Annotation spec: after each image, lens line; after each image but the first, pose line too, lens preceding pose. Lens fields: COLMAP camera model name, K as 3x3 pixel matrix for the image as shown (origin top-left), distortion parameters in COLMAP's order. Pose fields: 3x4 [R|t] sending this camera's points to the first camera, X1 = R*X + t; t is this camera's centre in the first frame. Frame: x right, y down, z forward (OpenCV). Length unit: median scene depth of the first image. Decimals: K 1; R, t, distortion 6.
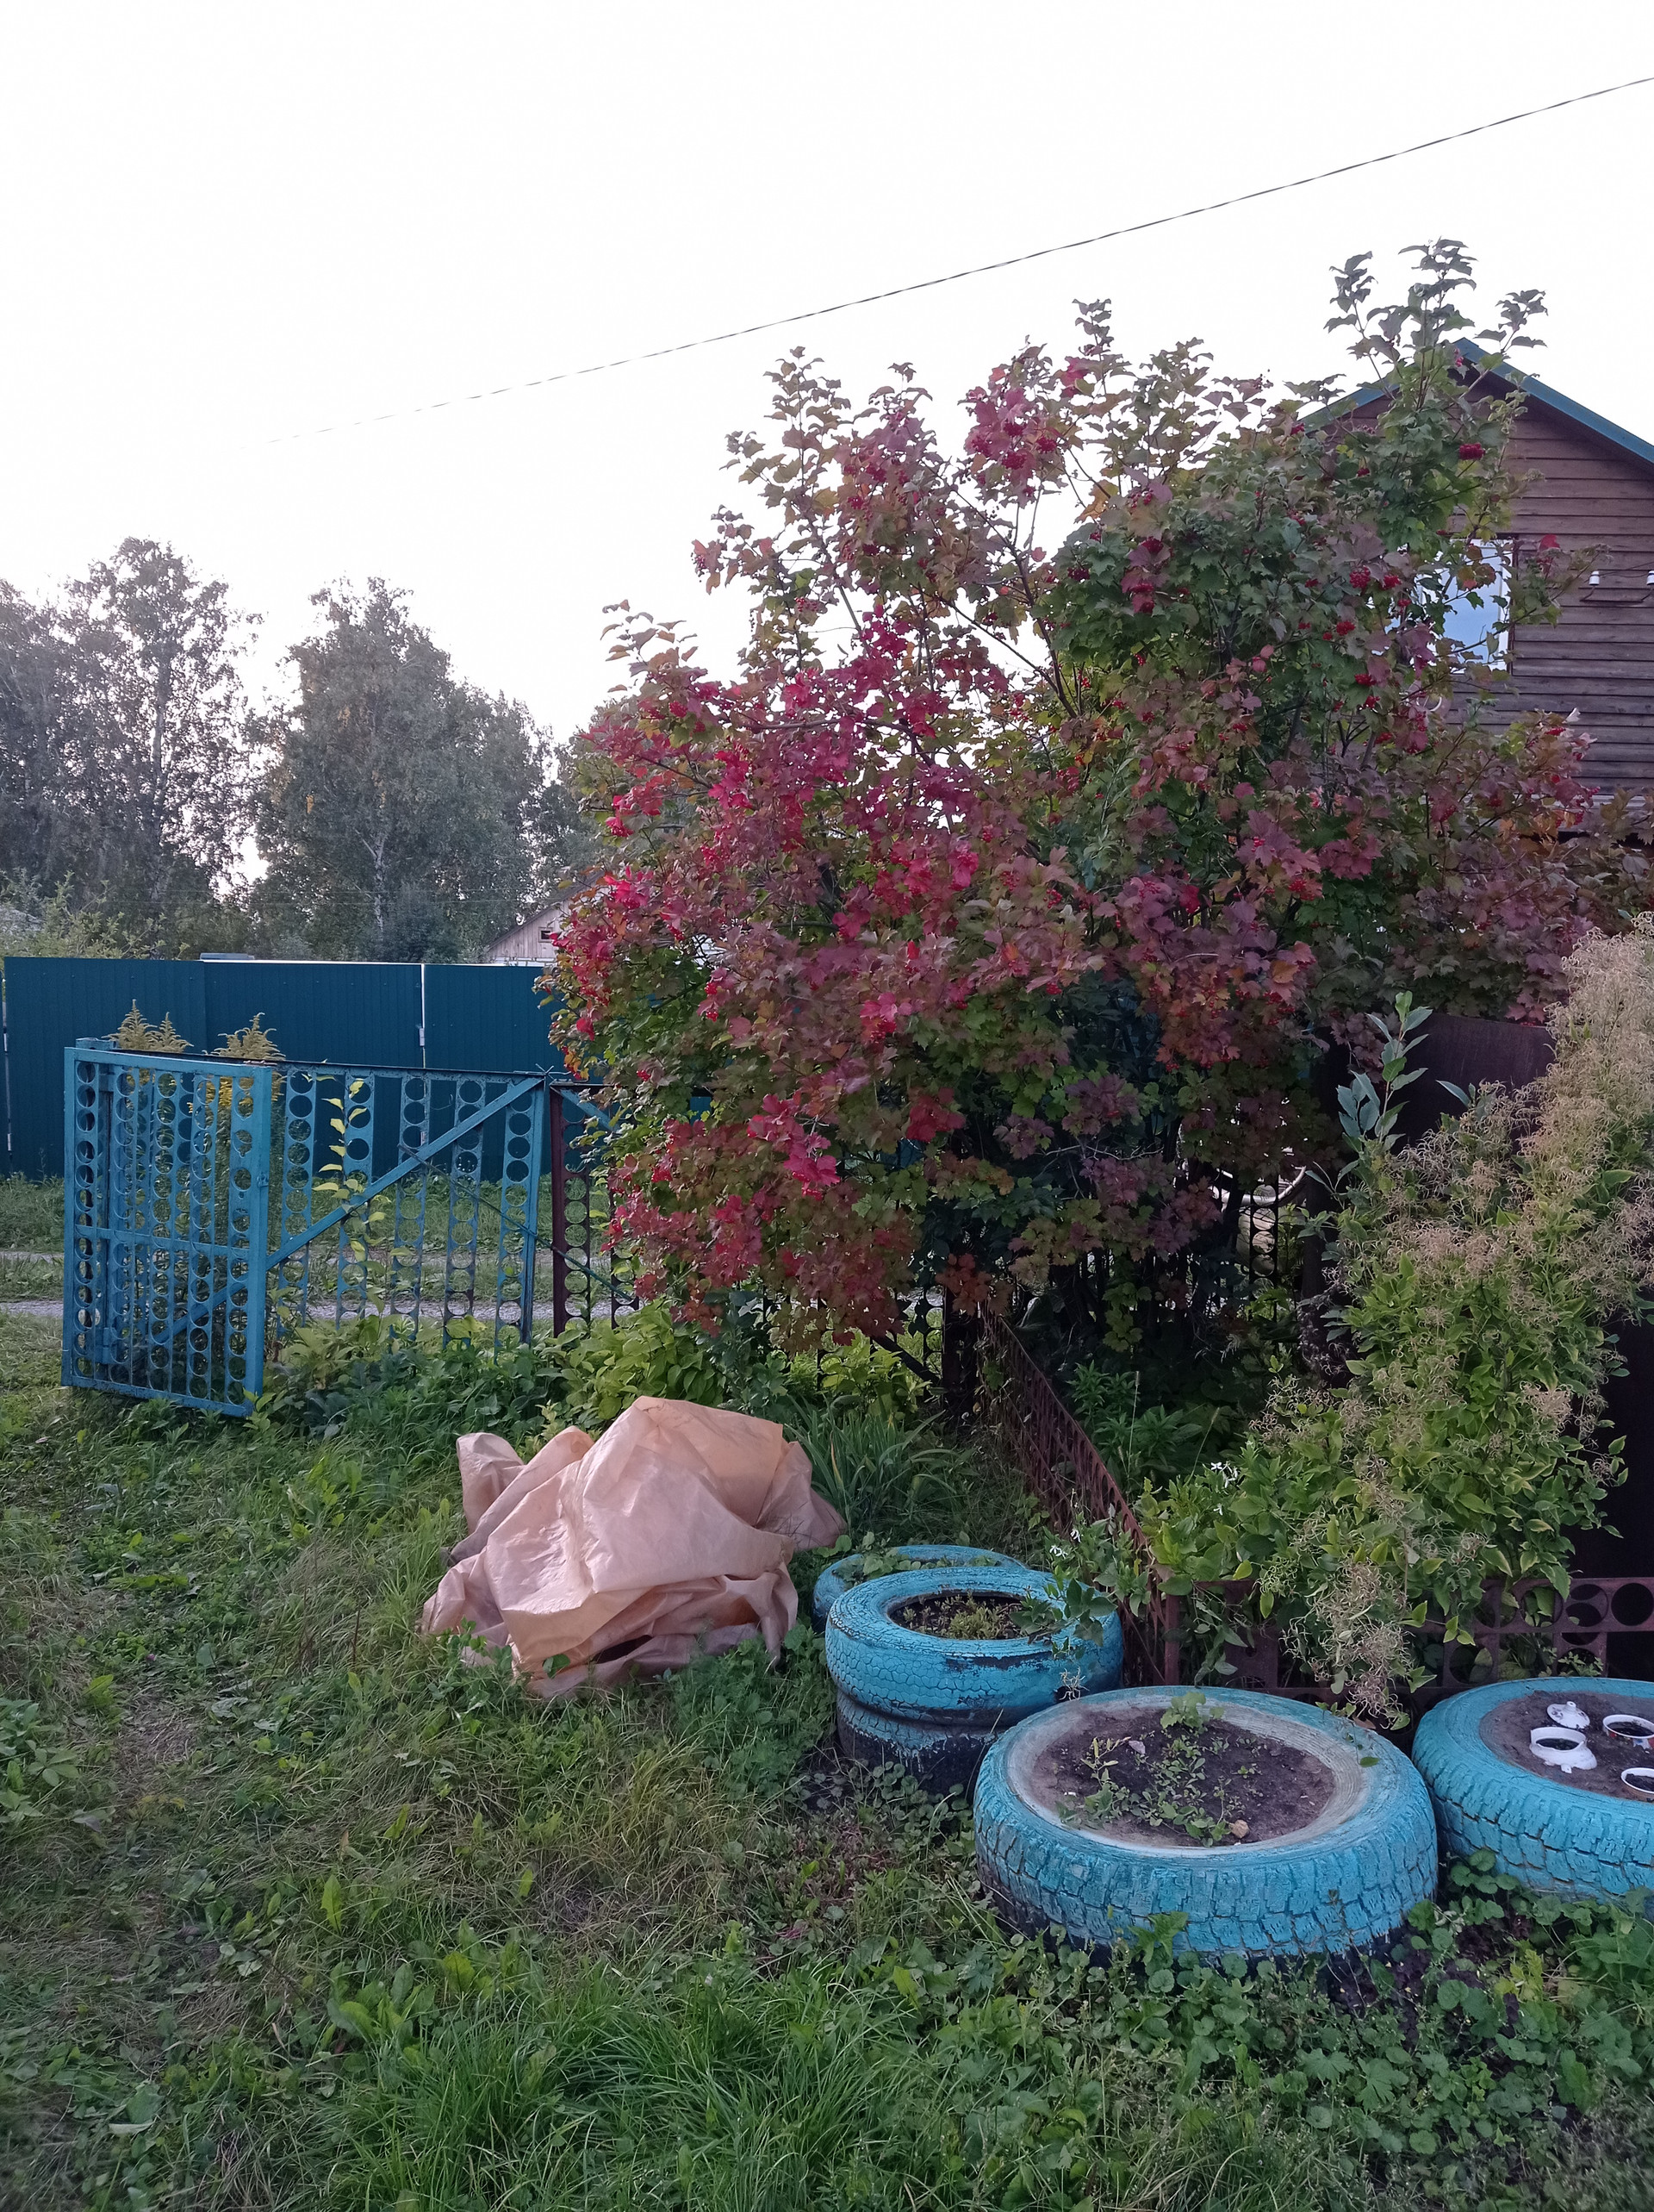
lens RADIAL K [[1690.8, 0, 822.1], [0, 1690.8, 1126.1], [0, 0, 1]] dist [-0.001210, -0.003727]
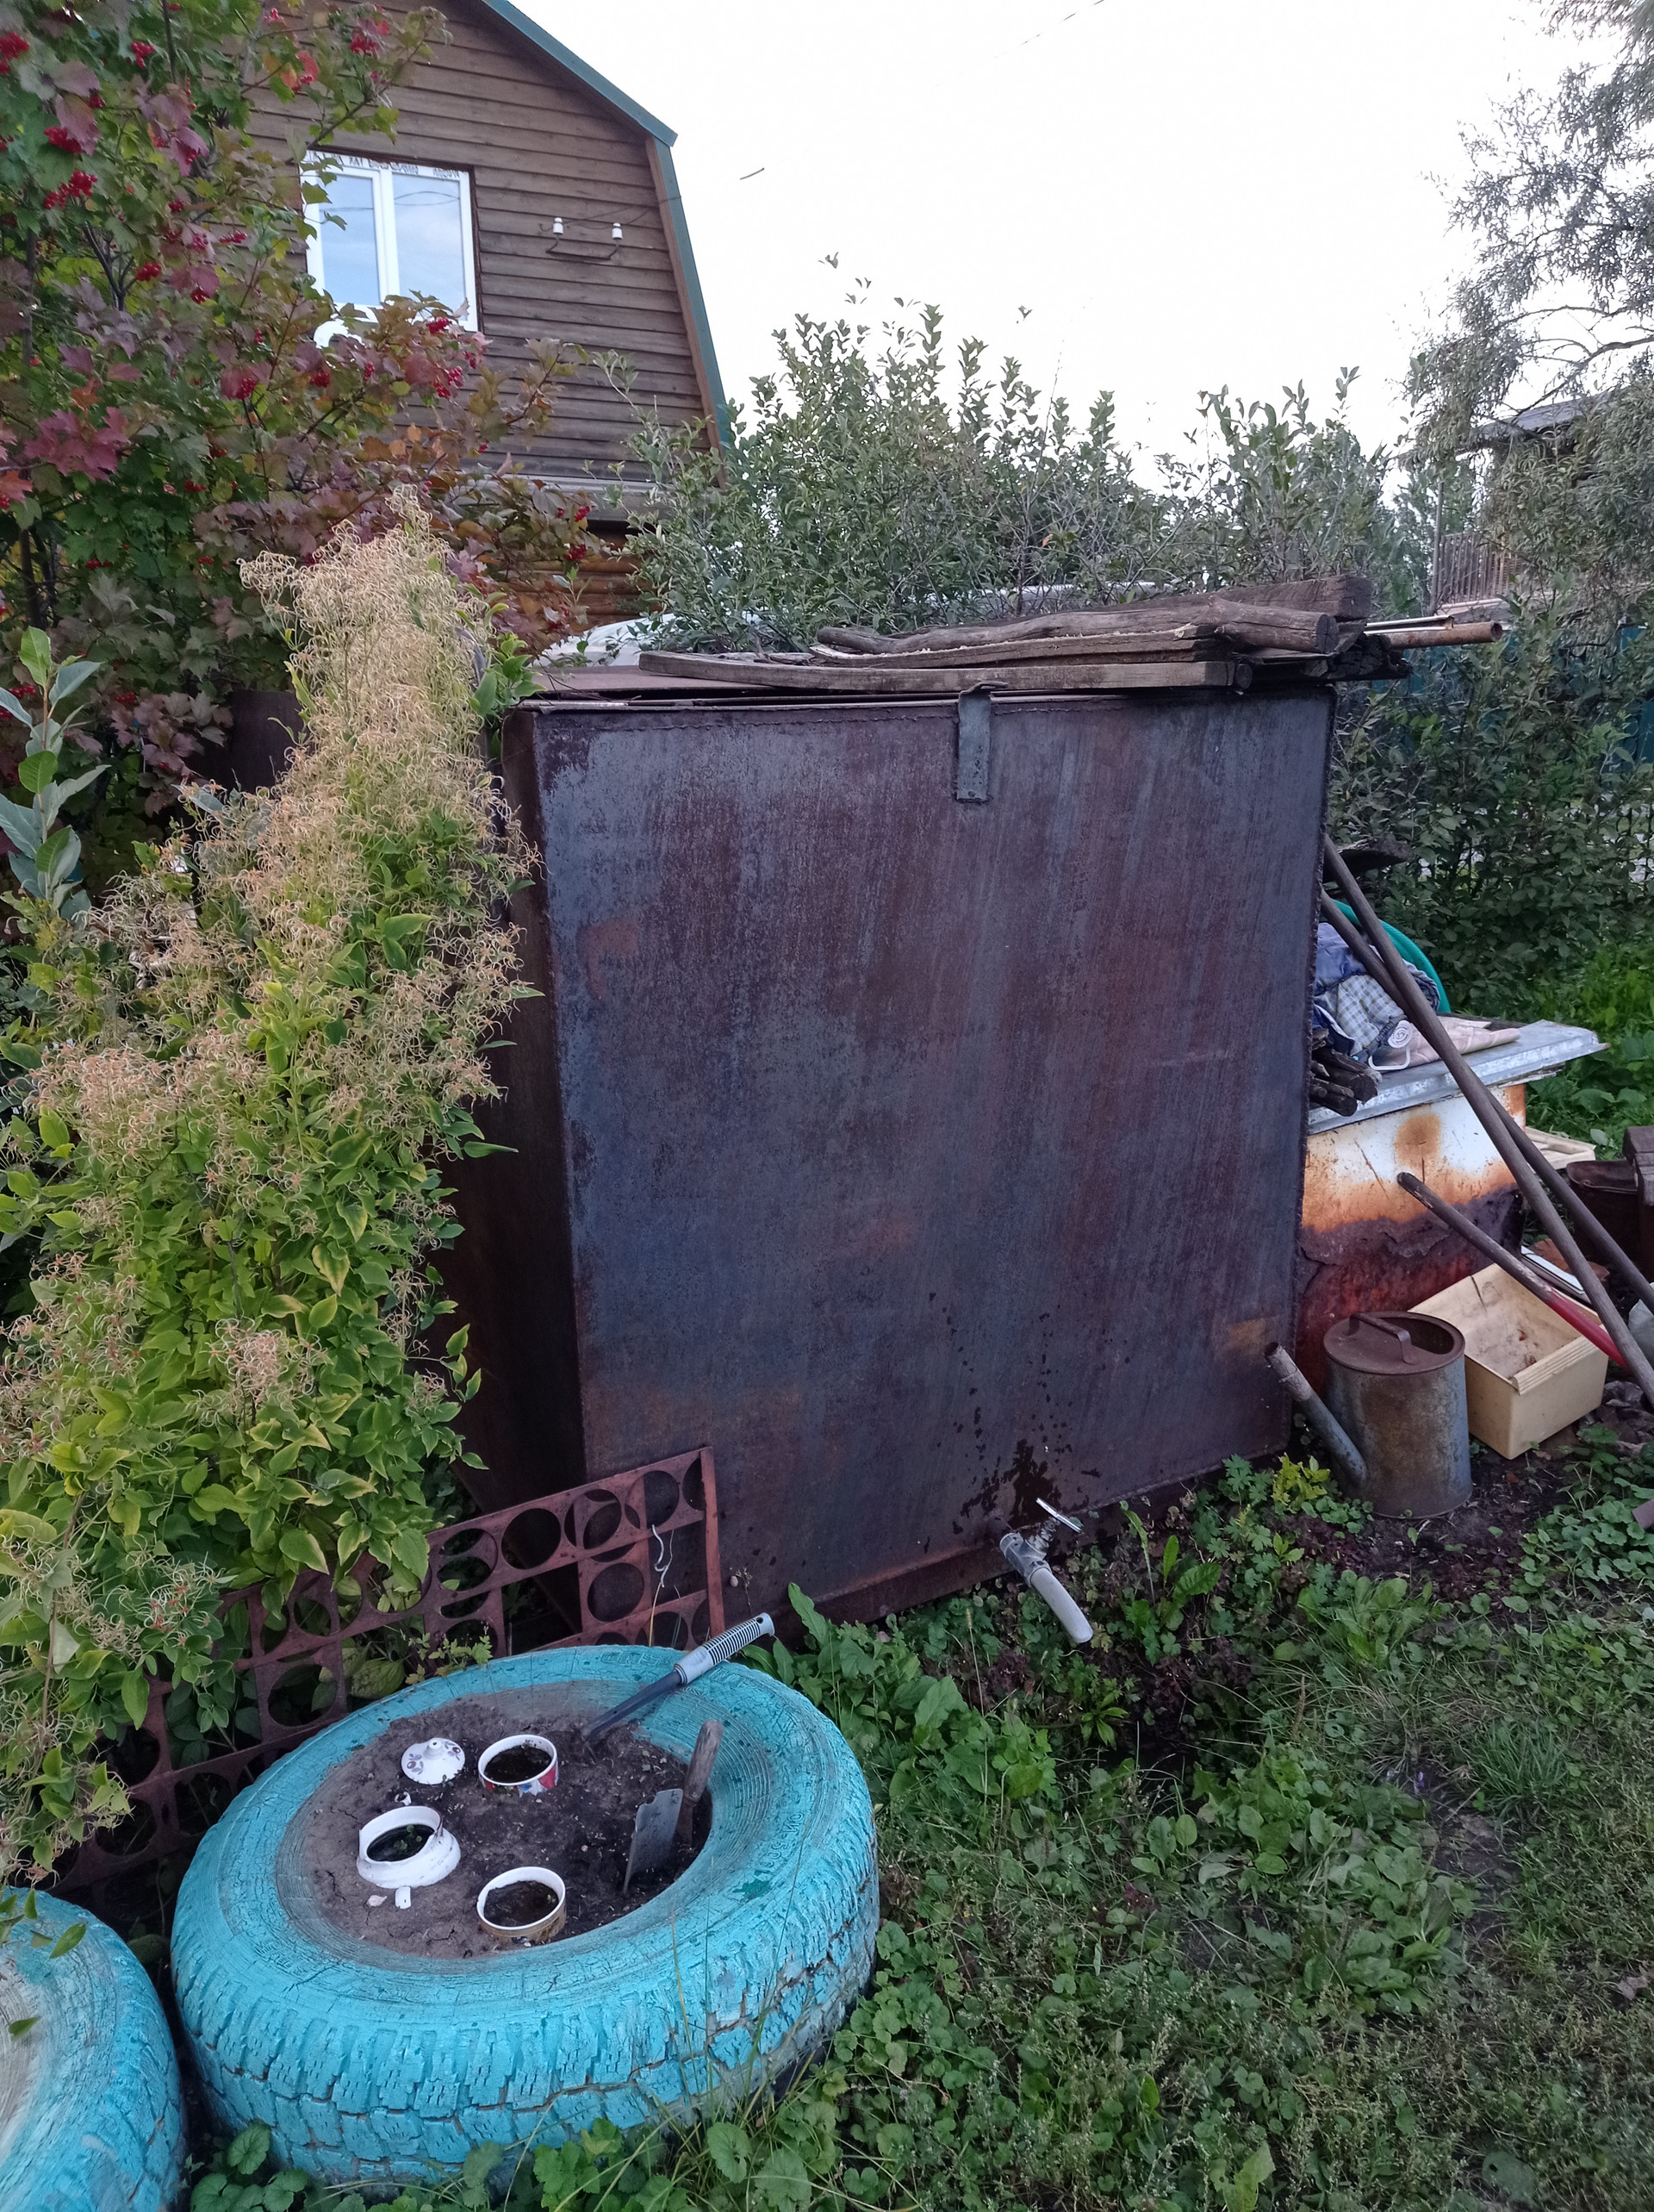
lens RADIAL K [[1811.2, 0, 833.3], [0, 1811.2, 1105.0], [0, 0, 1]] dist [0.097501, 0.005352]
pose [[0.856007, -0.147113, 0.495590, 0.256606], [0.079745, 0.984757, 0.154581, 0.004171], [-0.510777, -0.092801, 0.854690, 0.336166]]
